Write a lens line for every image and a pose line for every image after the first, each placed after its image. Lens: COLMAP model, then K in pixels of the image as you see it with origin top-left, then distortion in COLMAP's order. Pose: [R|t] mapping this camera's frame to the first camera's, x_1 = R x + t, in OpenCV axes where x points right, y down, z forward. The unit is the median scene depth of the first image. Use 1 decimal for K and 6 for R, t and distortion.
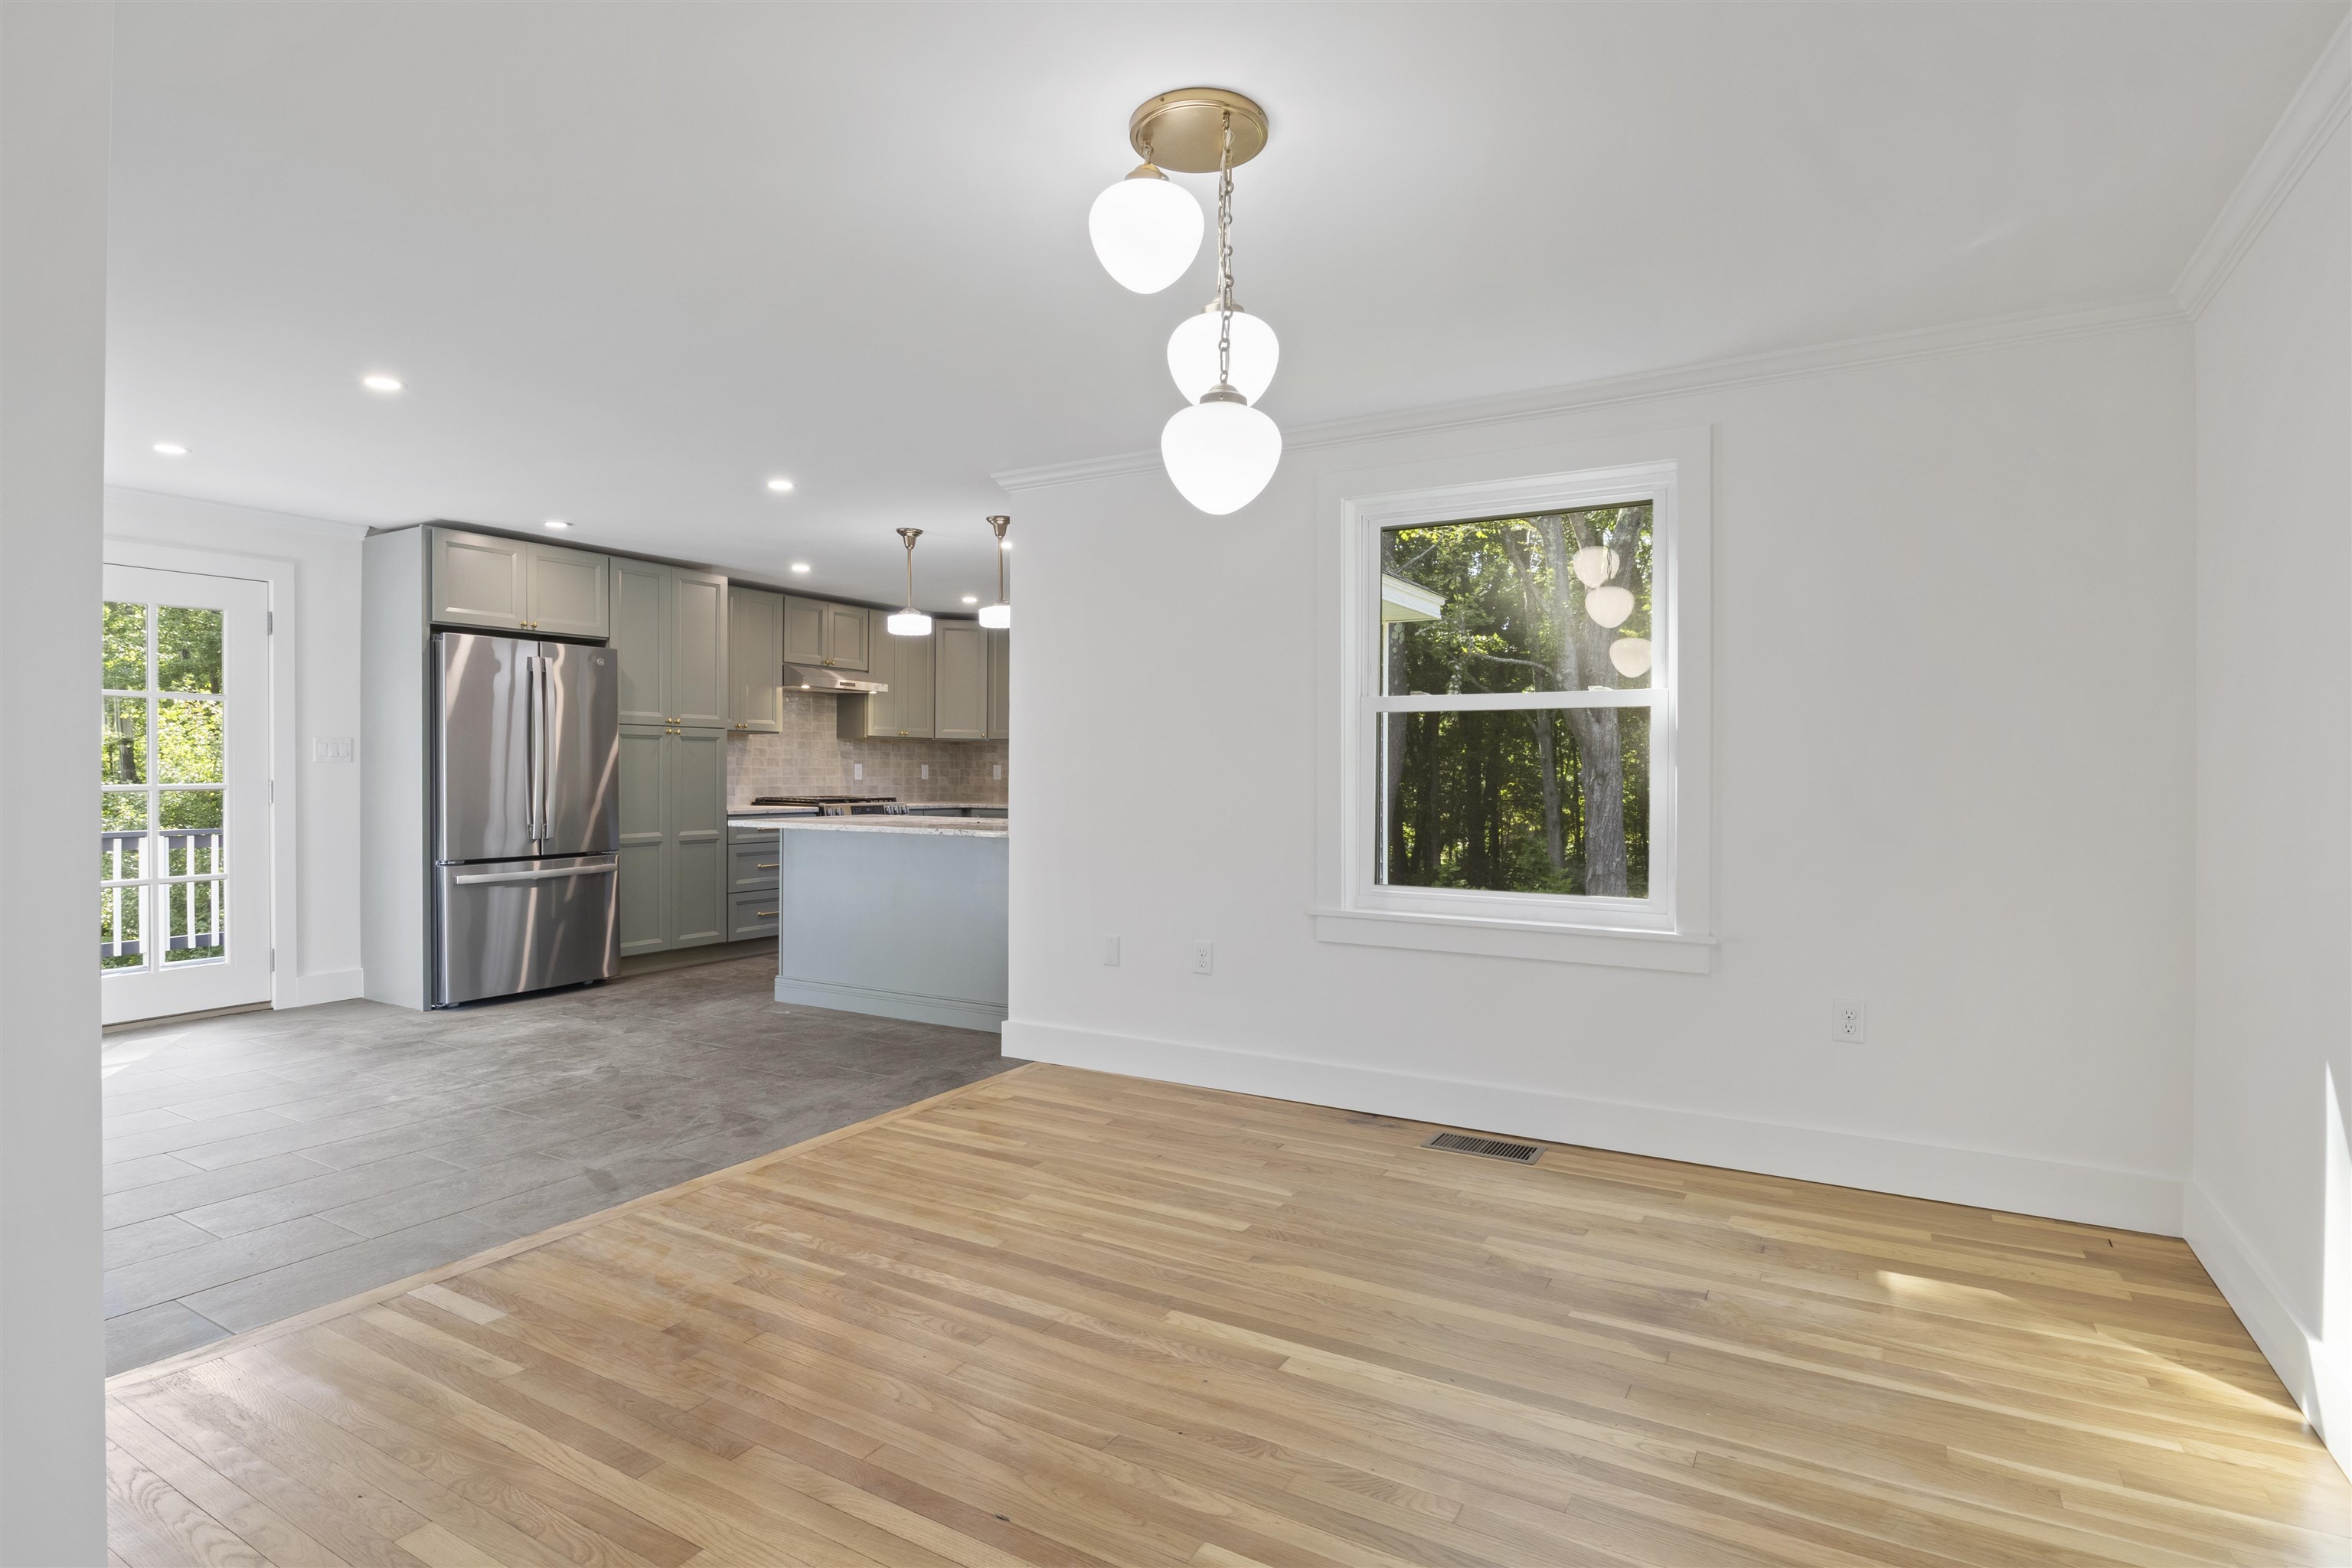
lens RADIAL K [[1180.8, 0, 1170.2], [0, 1180.8, 781.9], [0, 0, 1]] dist [-0.017210, 0.000046]
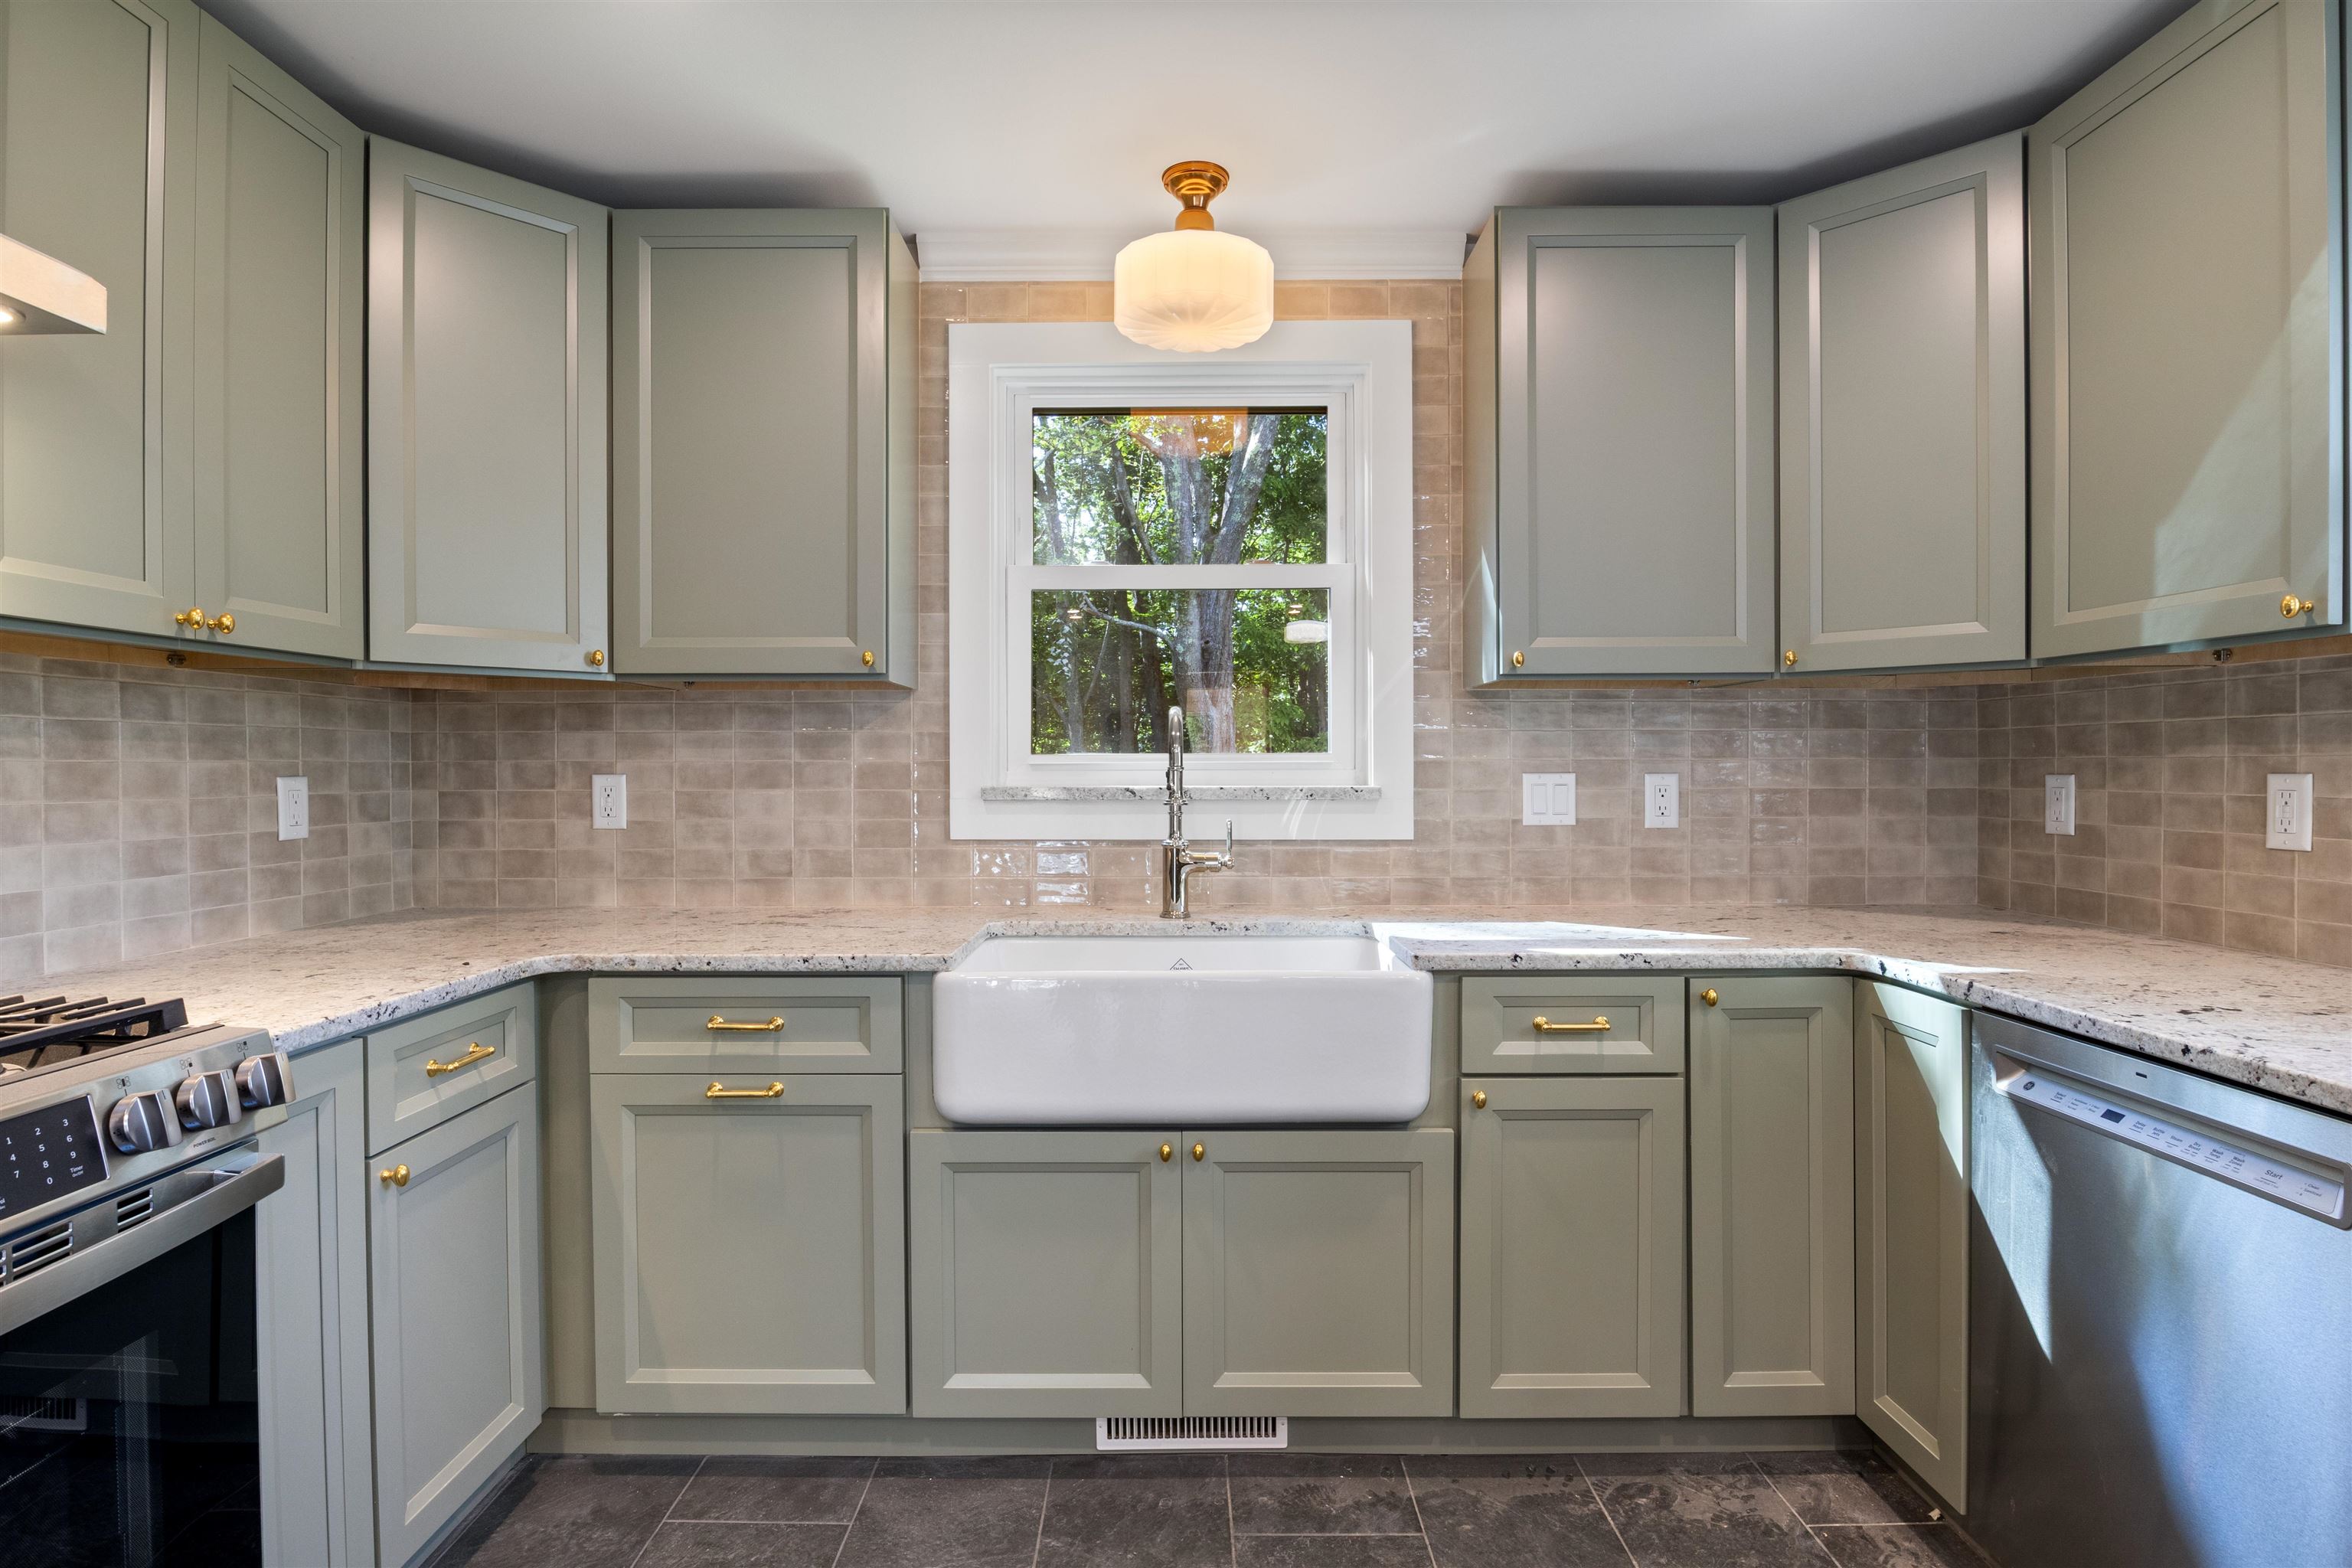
lens RADIAL K [[1176.0, 0, 1171.6], [0, 1176.0, 777.7], [0, 0, 1]] dist [-0.015668, -0.000617]
pose [[0.863383, -0.013352, 0.504373, -0.386099], [0.011858, 0.999911, 0.006173, -0.031091], [-0.504410, 0.000651, 0.863464, 1.571540]]
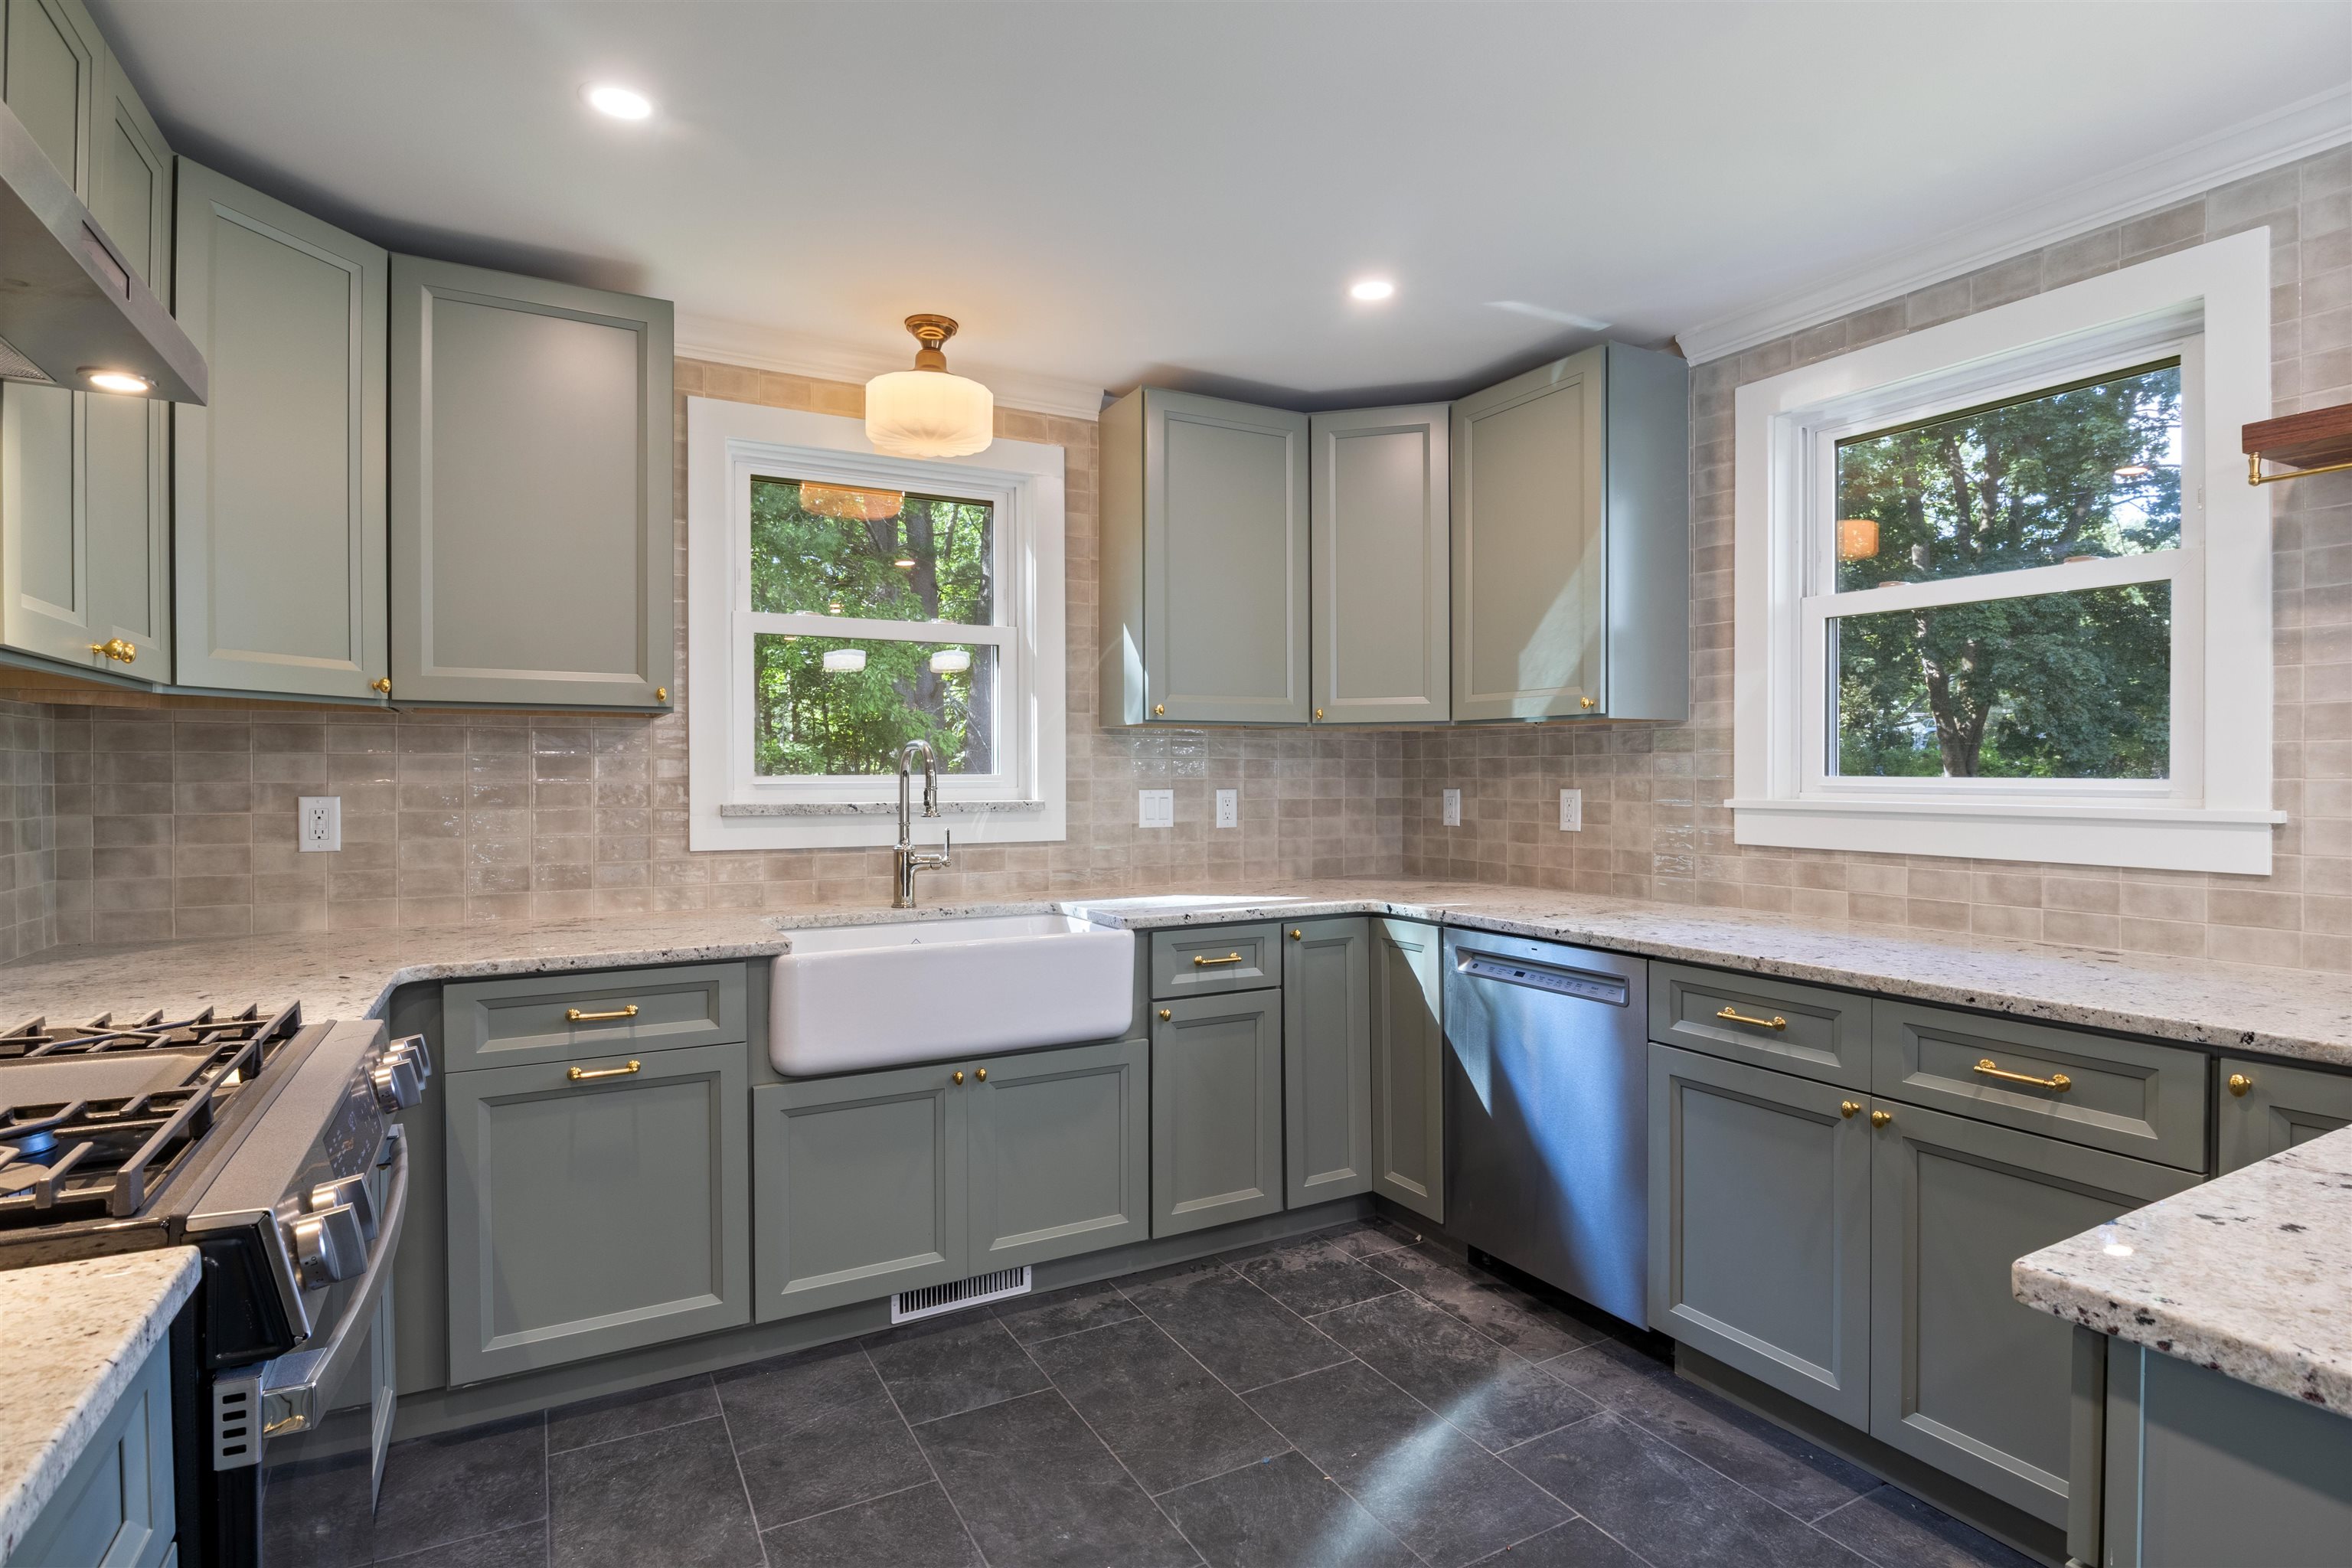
lens RADIAL K [[1168.1, 0, 1169.7], [0, 1168.1, 783.5], [0, 0, 1]] dist [-0.012371, -0.001222]
pose [[0.512954, -0.014244, 0.858298, -0.621972], [0.012469, 0.999880, 0.009142, -0.039251], [-0.858326, 0.006013, 0.513070, 1.562781]]
